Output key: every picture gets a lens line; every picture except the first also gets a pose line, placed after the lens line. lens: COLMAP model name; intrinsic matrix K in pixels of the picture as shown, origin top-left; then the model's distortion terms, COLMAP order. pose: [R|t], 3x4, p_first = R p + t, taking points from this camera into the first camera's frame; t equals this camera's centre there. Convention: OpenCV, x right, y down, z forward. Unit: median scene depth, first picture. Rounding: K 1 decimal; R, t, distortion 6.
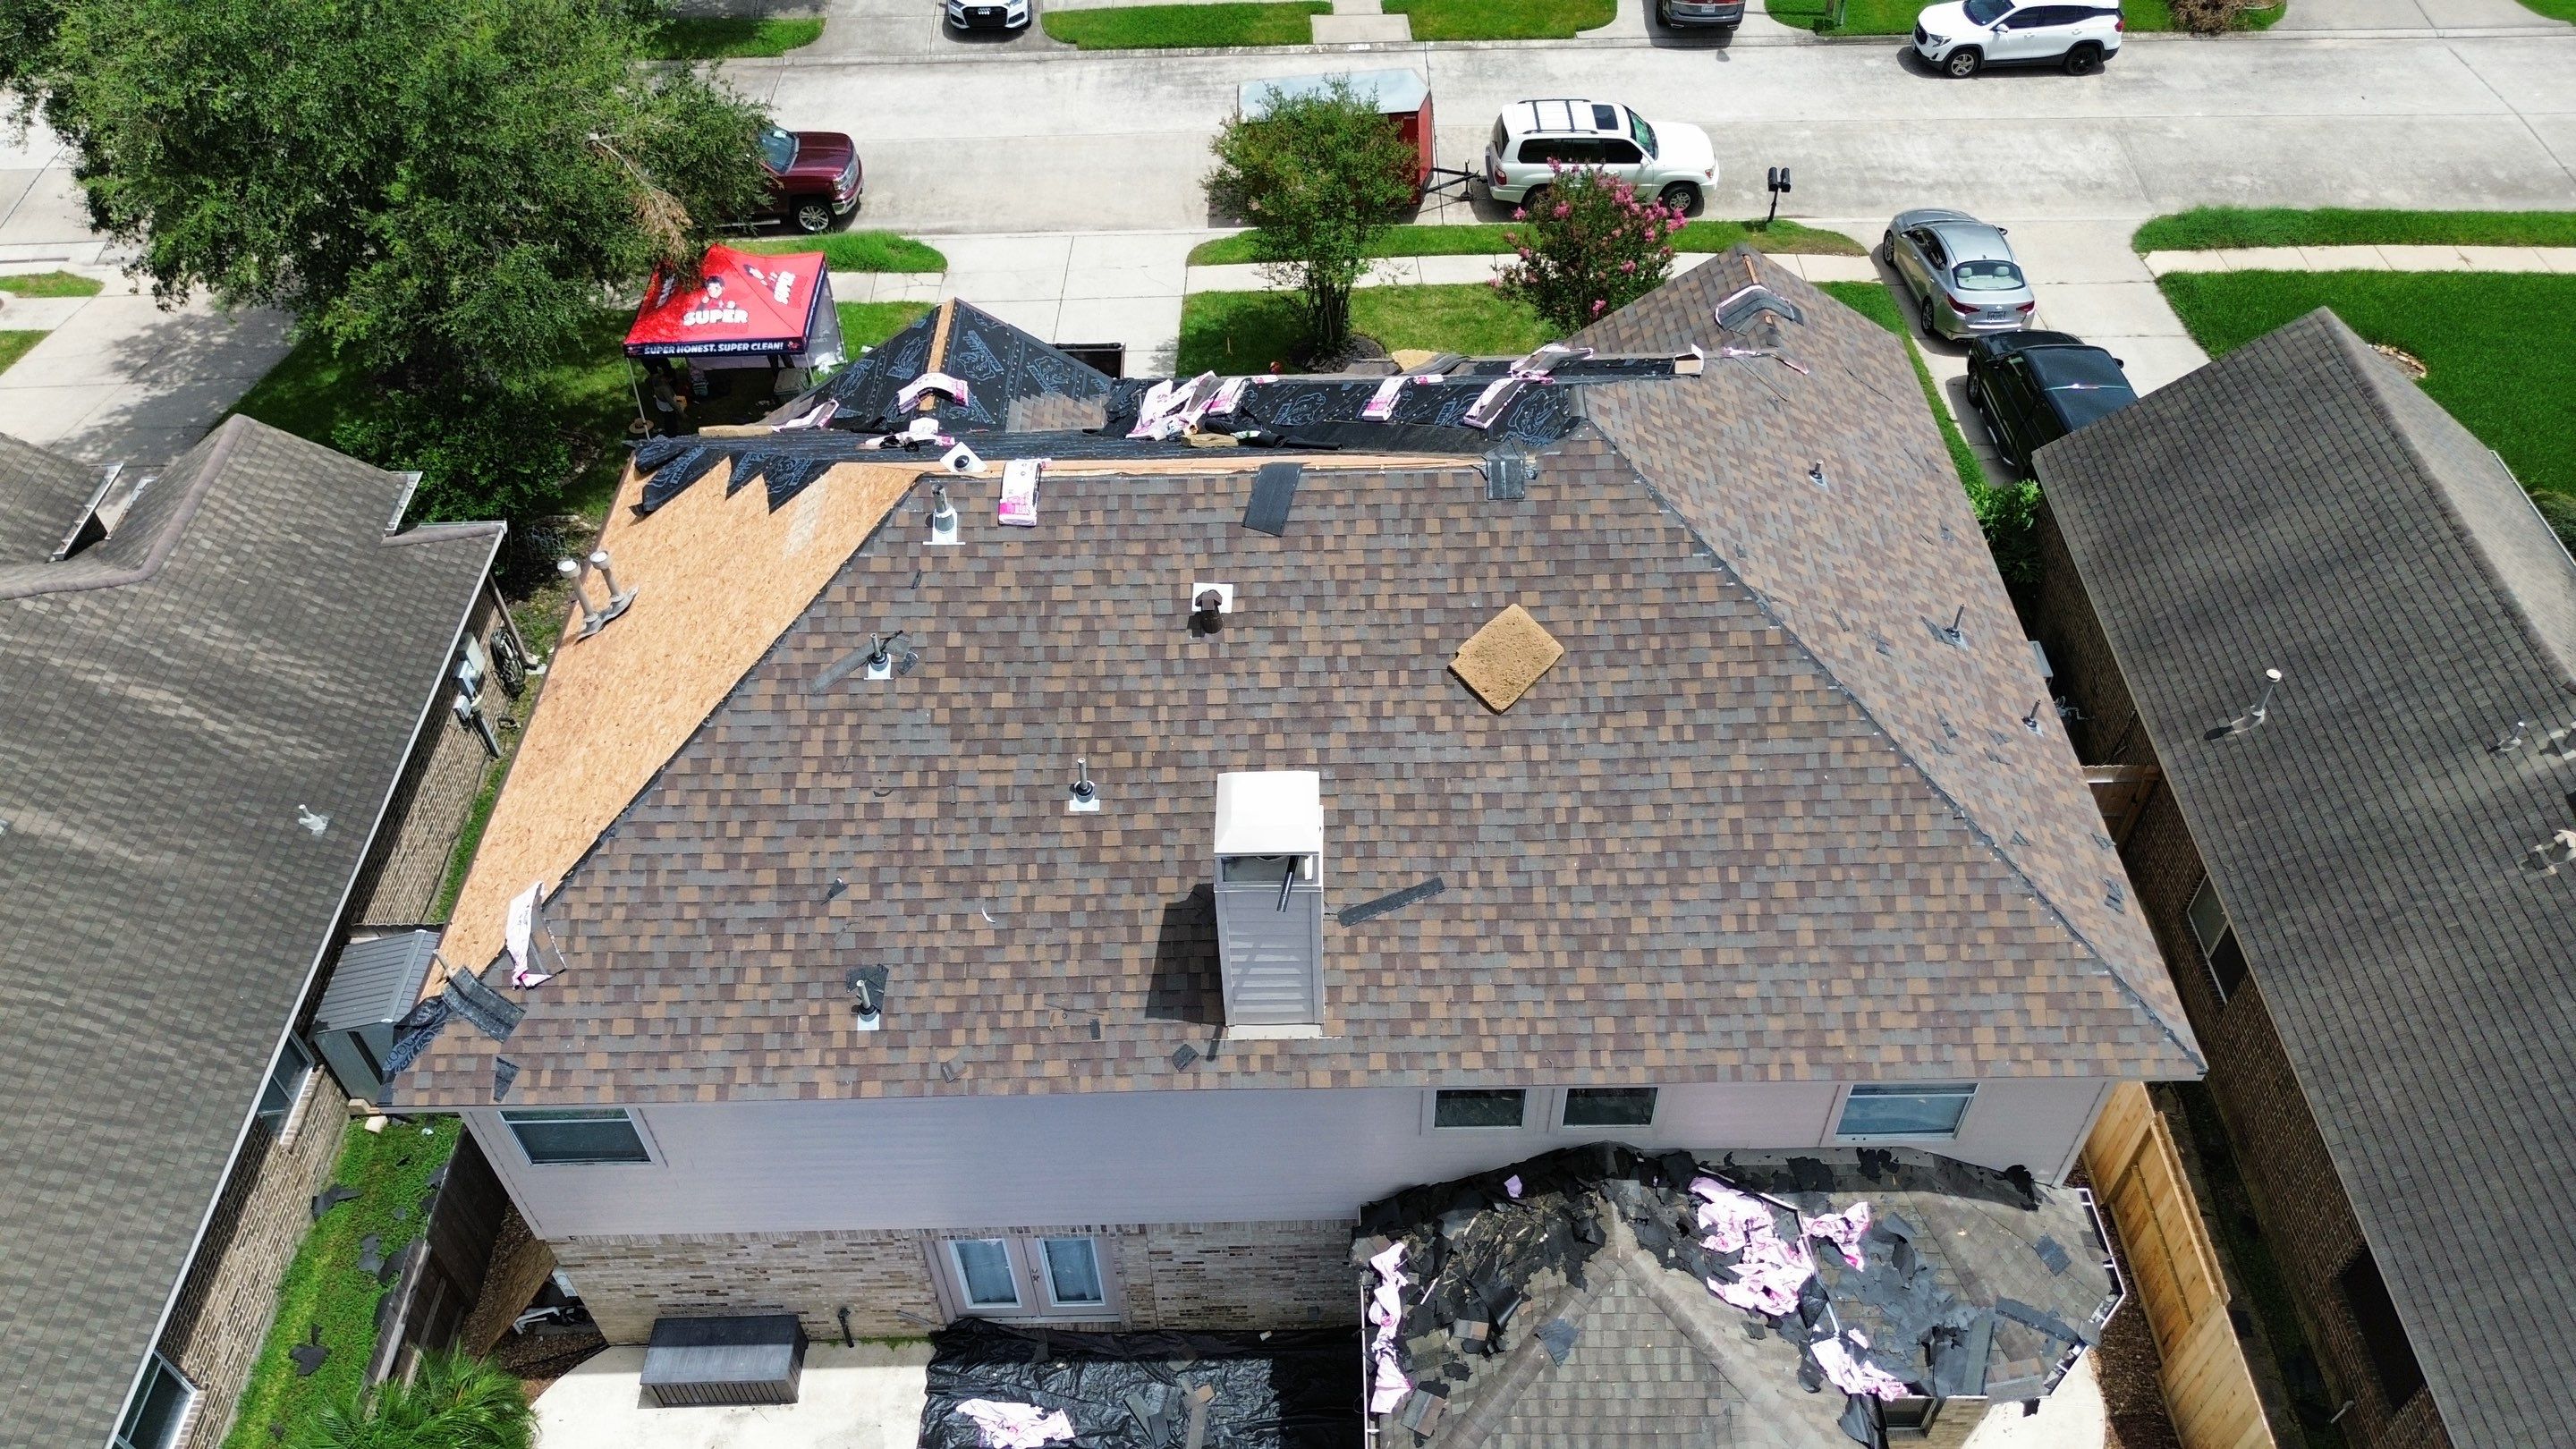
lens RADIAL K [[1796.6, 0, 1301.9], [0, 1796.6, 722.6], [0, 0, 1]] dist [0.082868, -0.095349]
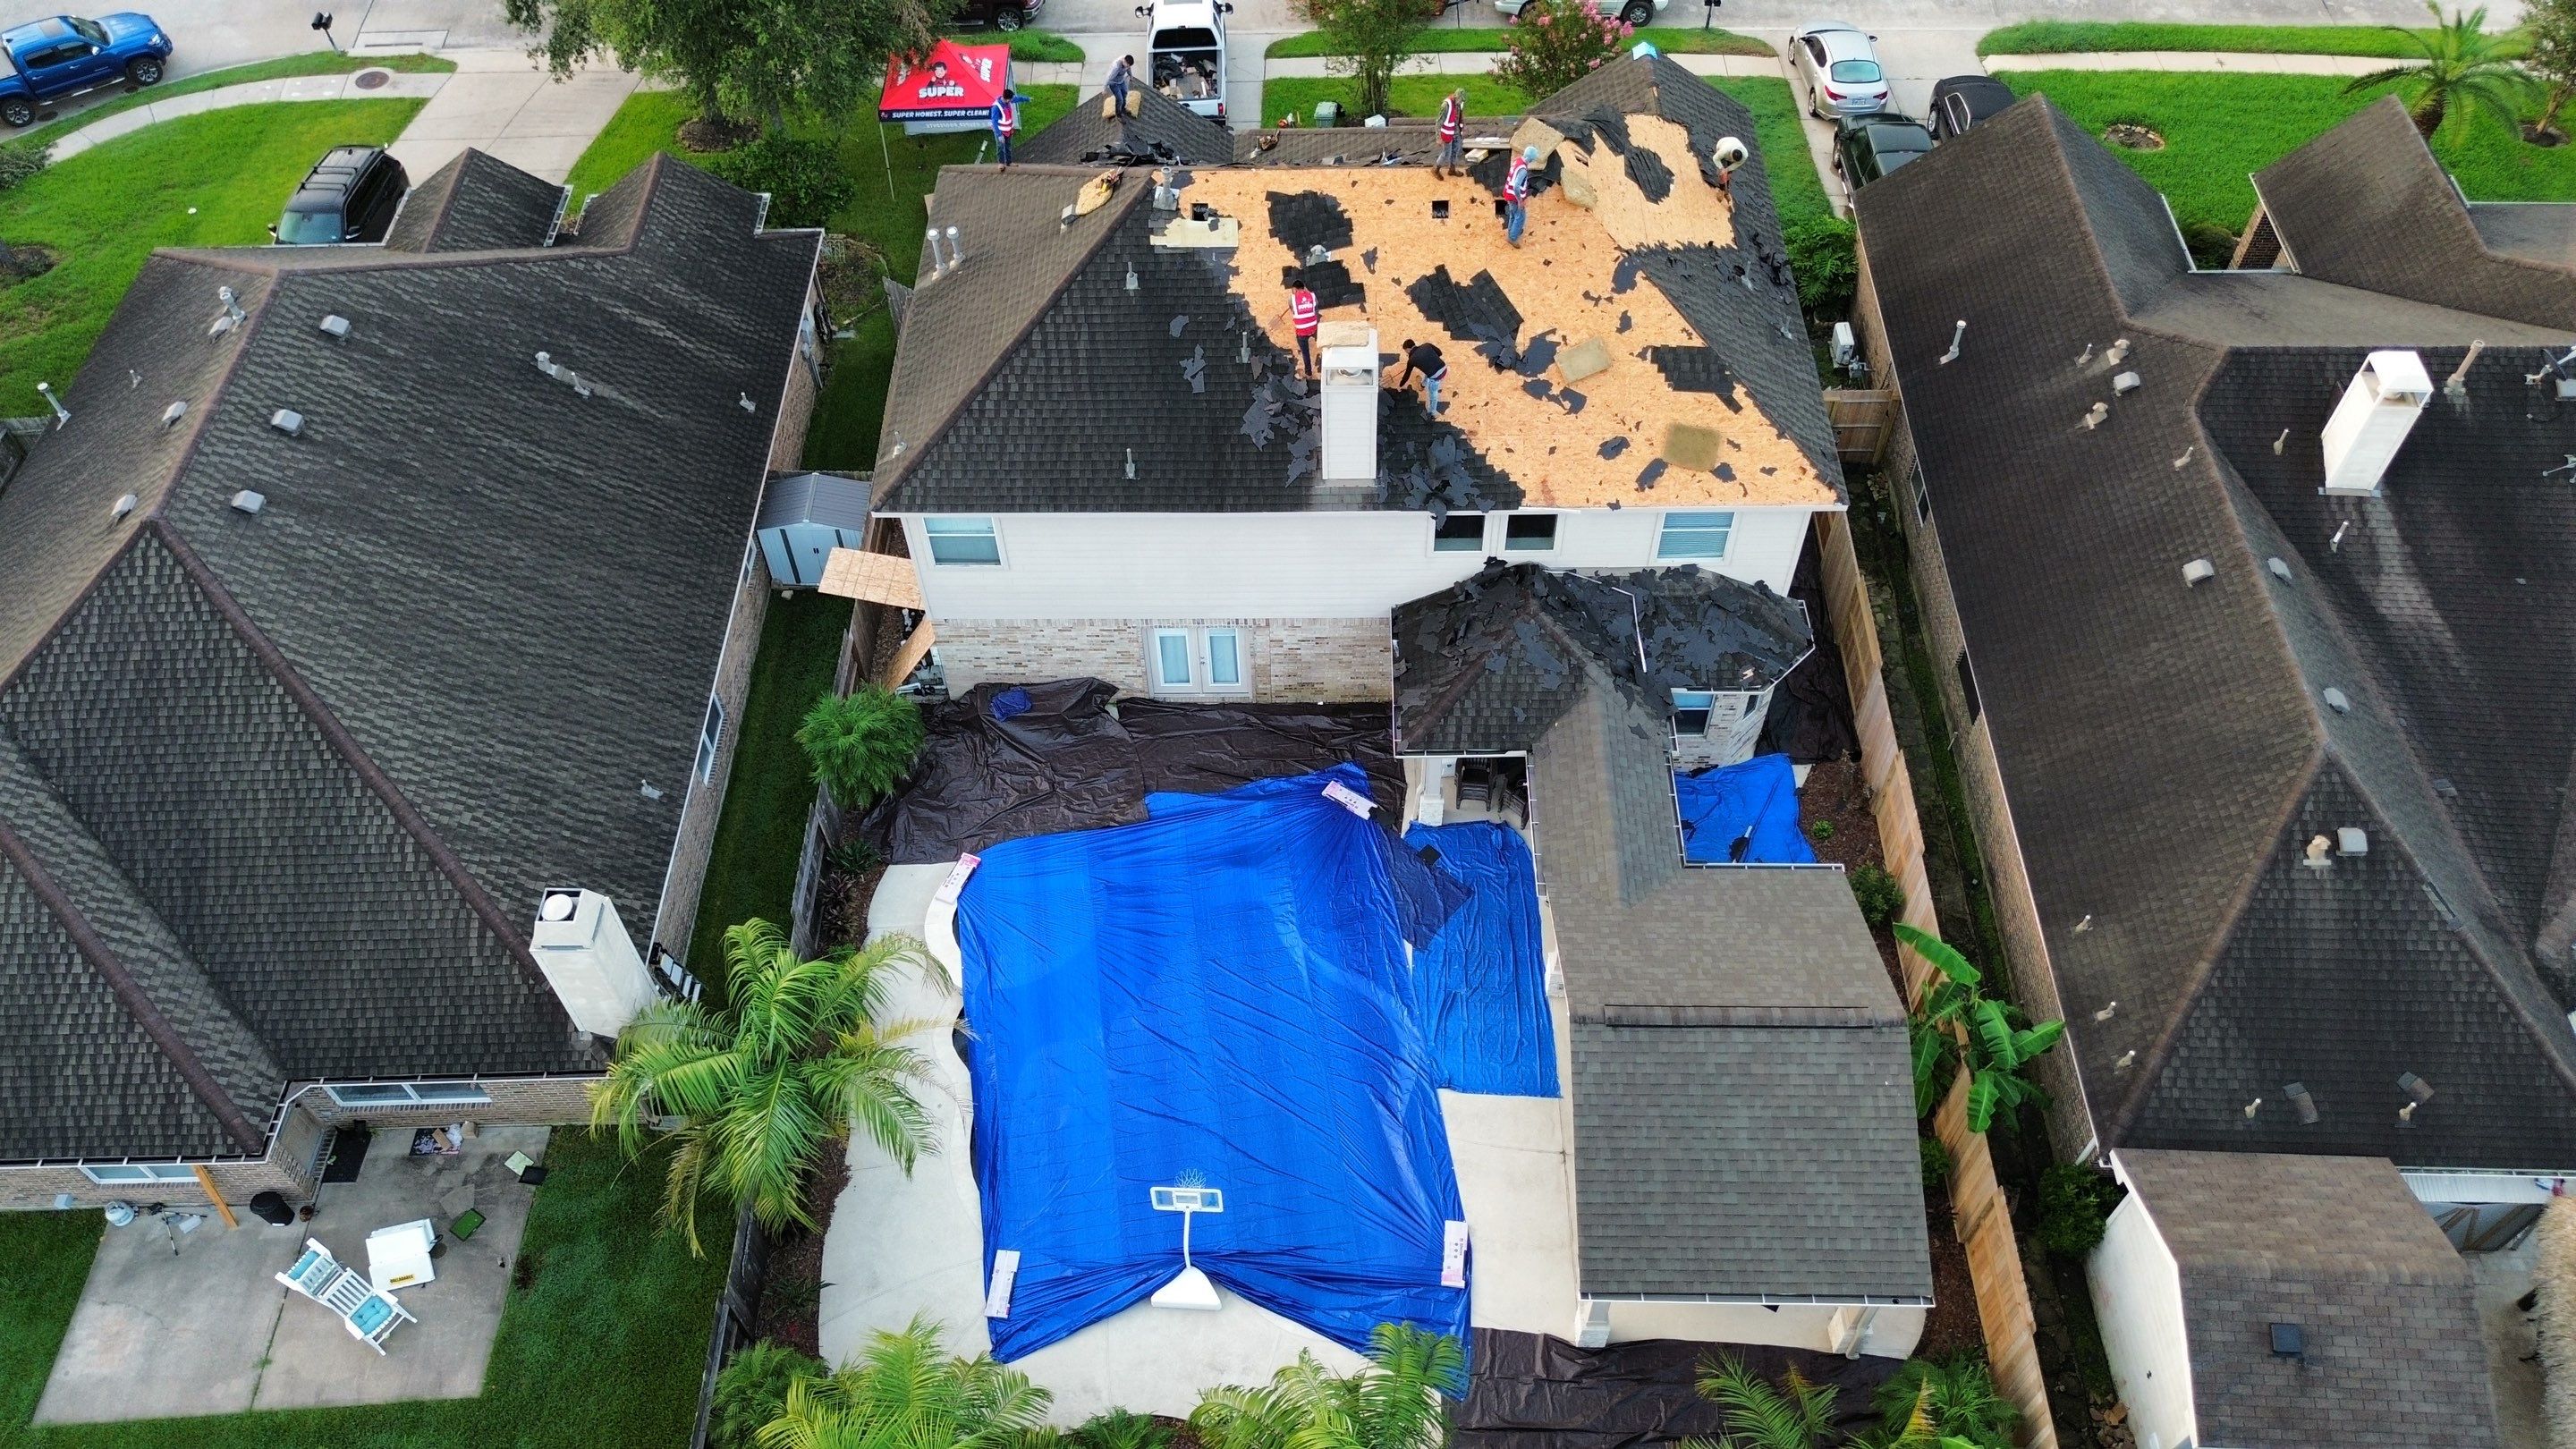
lens RADIAL K [[1796.6, 0, 1301.9], [0, 1796.6, 722.6], [0, 0, 1]] dist [0.082868, -0.095349]
pose [[0.999866, 0.013986, -0.008554, -0.043158], [-0.013083, 0.995122, 0.097776, 0.231807], [0.009879, -0.097651, 0.995172, -0.850176]]
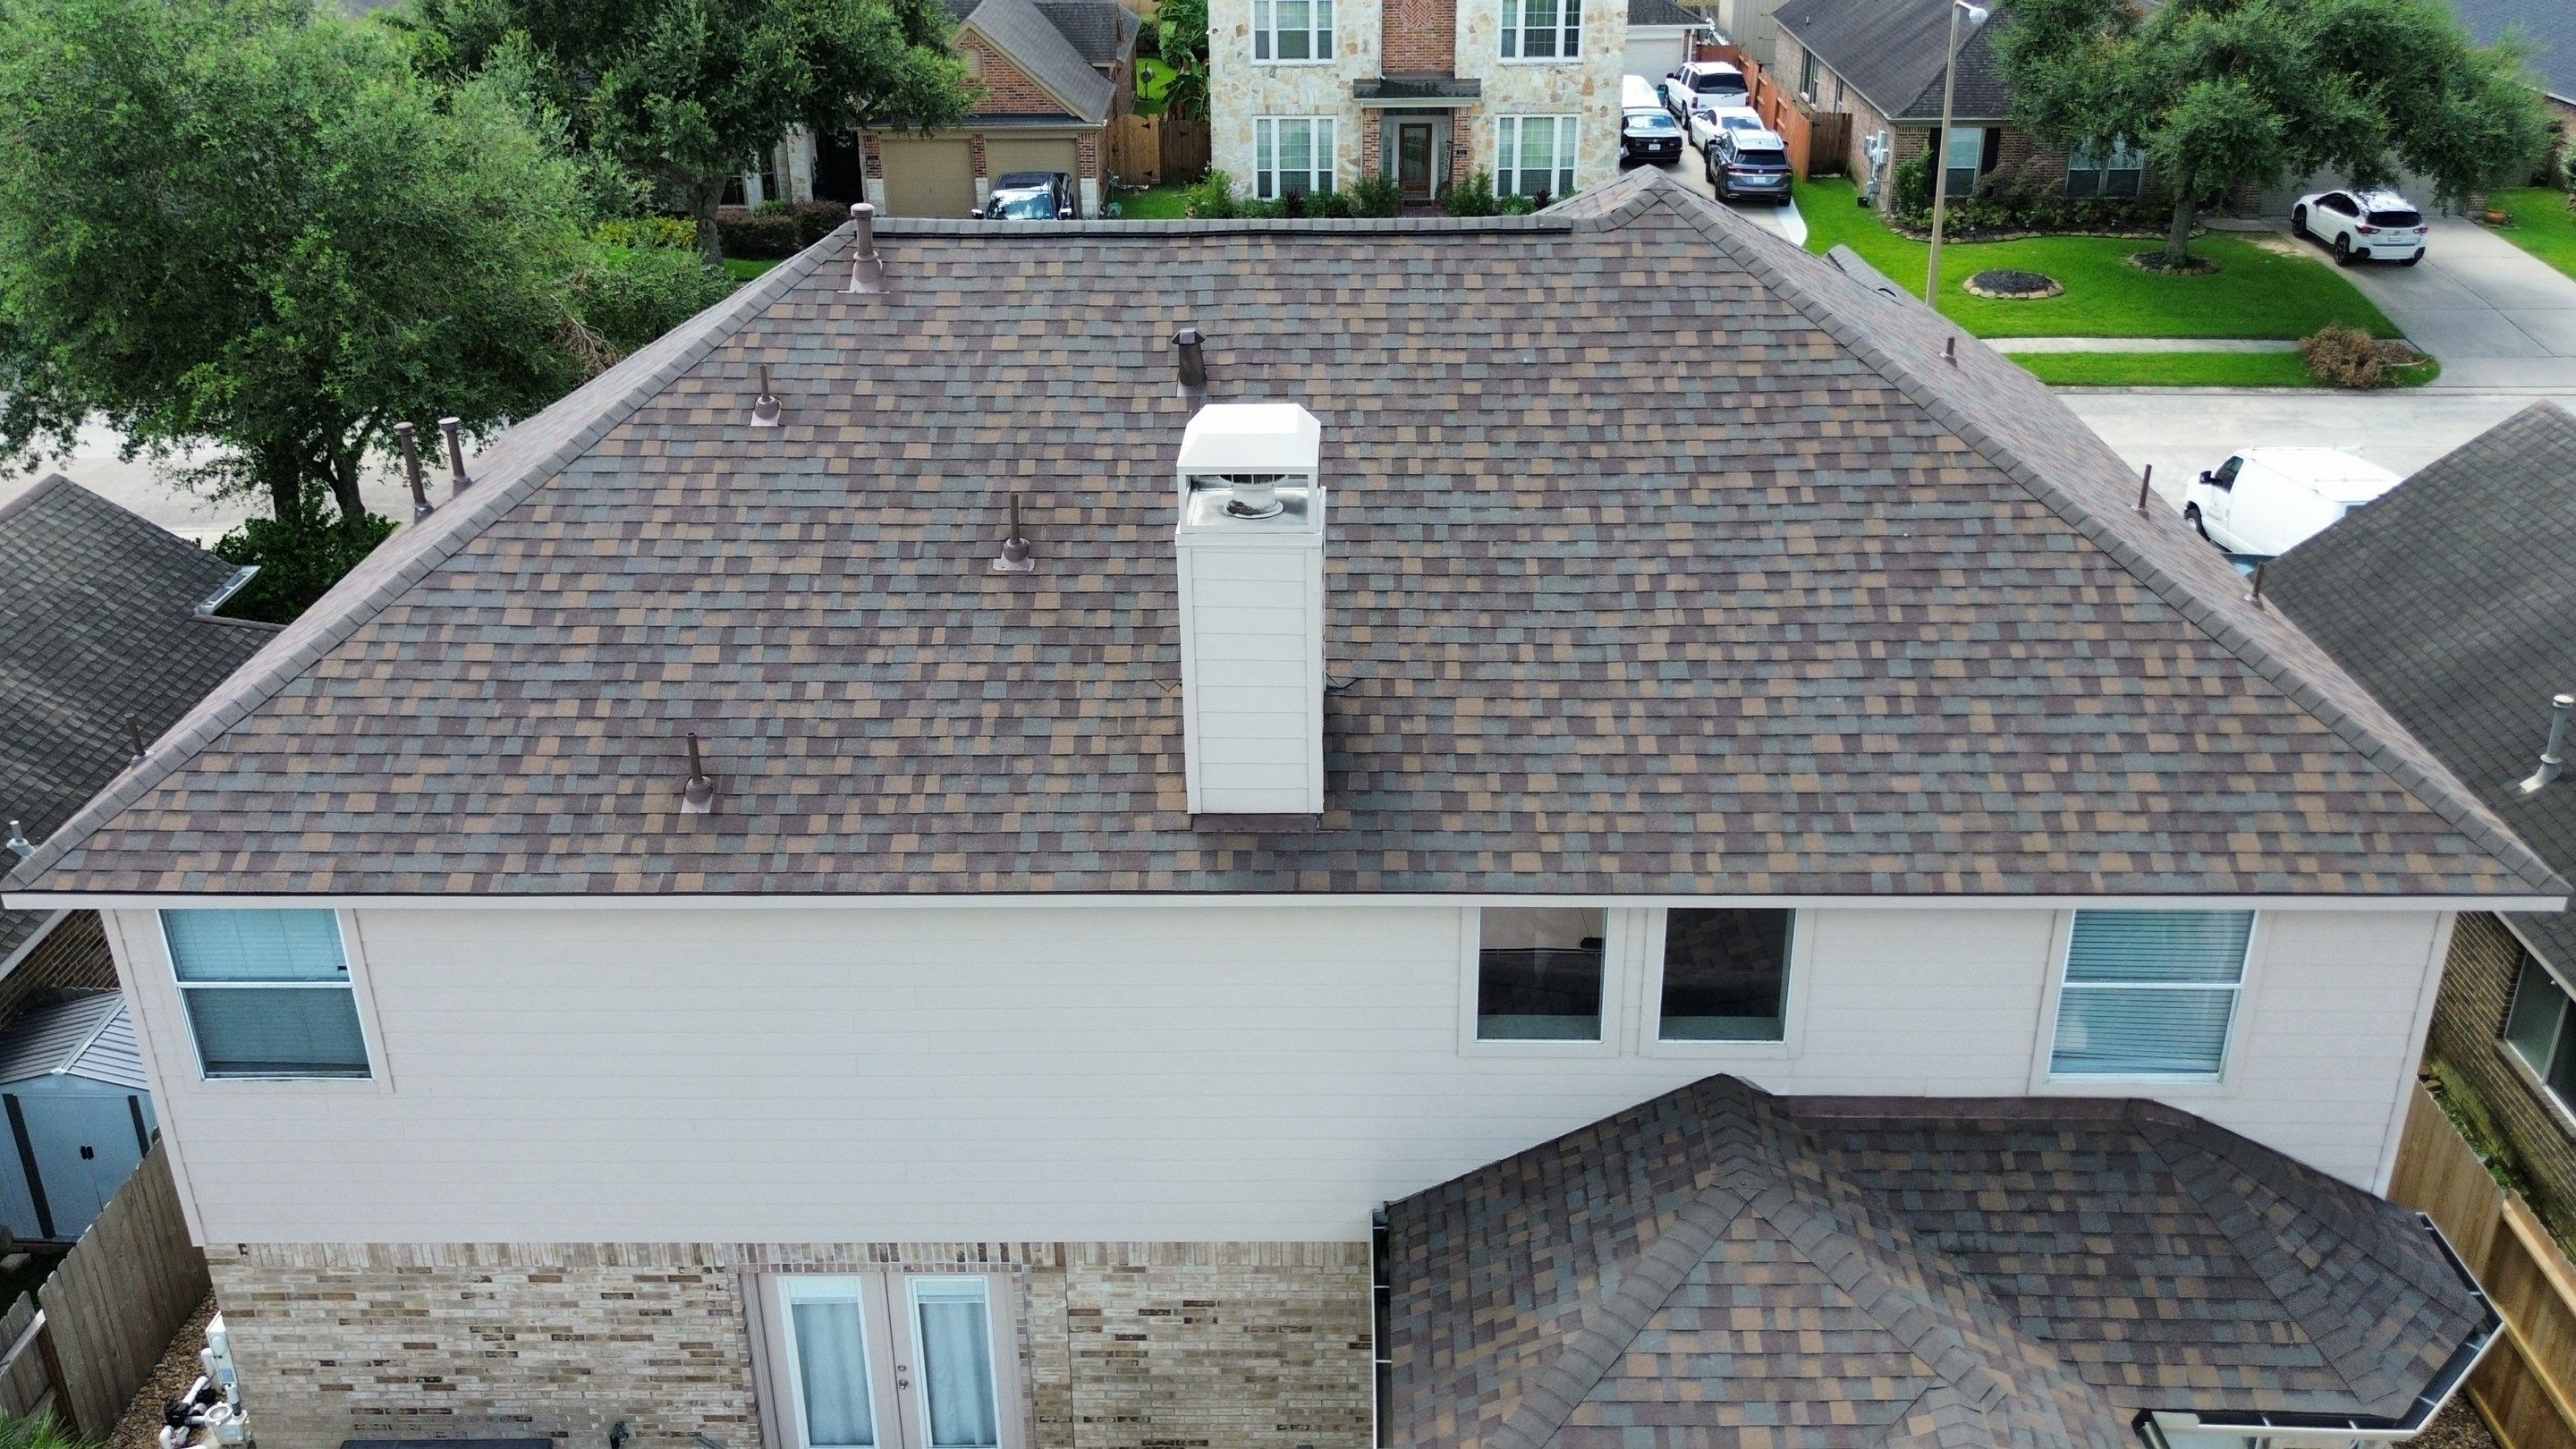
lens RADIAL K [[2138.8, 0, 1308.1], [0, 2138.8, 732.8], [0, 0, 1]] dist [0.081629, -0.107821]
pose [[0.999651, 0.017852, -0.019474, 0.022210], [-0.023487, 0.938021, -0.345783, 0.423113], [0.012094, 0.346119, 0.938113, 0.176427]]
